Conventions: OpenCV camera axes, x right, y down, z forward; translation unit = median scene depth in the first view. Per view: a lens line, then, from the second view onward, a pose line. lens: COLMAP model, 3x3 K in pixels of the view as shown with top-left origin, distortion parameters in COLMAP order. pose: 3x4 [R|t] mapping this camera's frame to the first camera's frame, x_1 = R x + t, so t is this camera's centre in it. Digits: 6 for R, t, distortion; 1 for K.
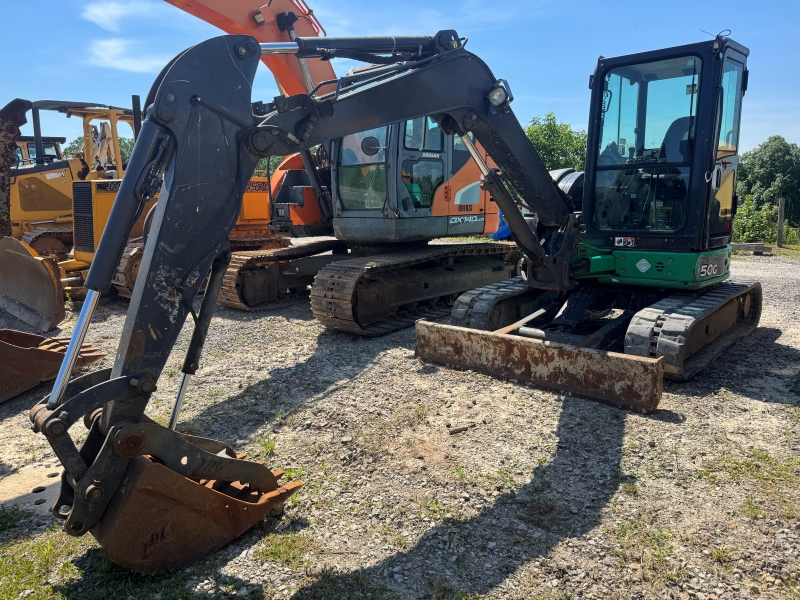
lens RADIAL K [[557.0, 0, 395.3], [0, 557.0, 307.2], [0, 0, 1]] dist [0.095116, -0.145267]
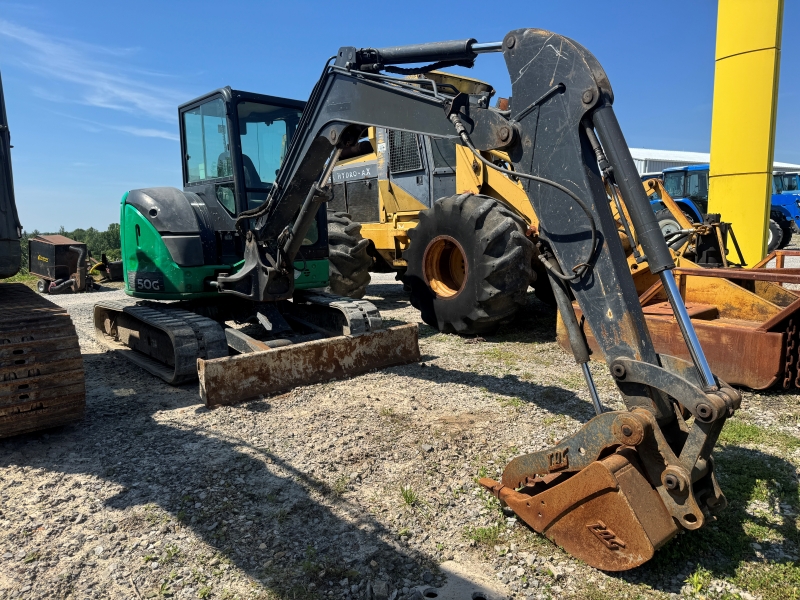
lens RADIAL K [[560.0, 0, 406.0], [0, 560.0, 300.8], [0, 0, 1]] dist [0.121842, -0.200236]
pose [[0.092927, -0.108757, 0.989715, -0.804301], [0.202856, 0.975236, 0.088120, -0.080397], [-0.974789, 0.192581, 0.112688, 0.689185]]
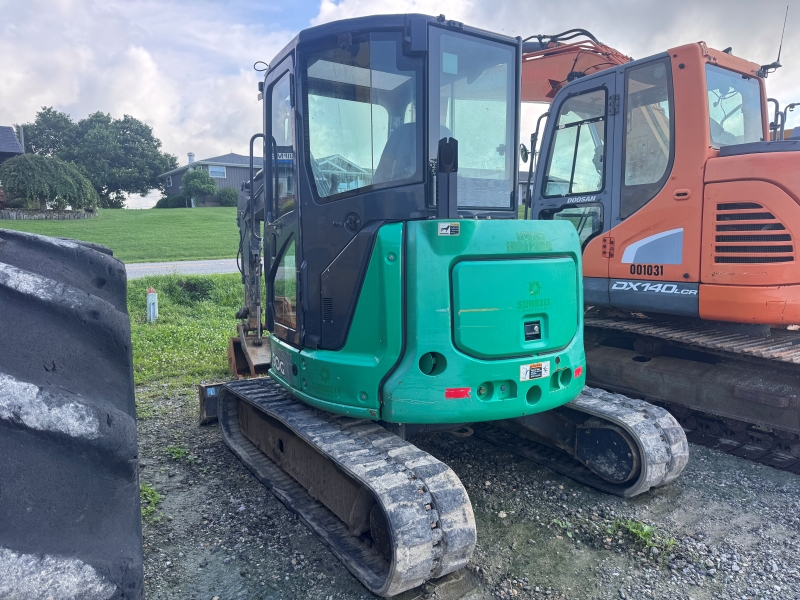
lens RADIAL K [[566.6, 0, 400.7], [0, 566.6, 306.0], [0, 0, 1]] dist [0.053071, -0.061056]
pose [[-0.222518, 0.129590, -0.966278, 1.278093], [-0.176308, 0.969436, 0.170615, -0.305437], [0.958854, 0.208327, -0.192869, 1.322867]]
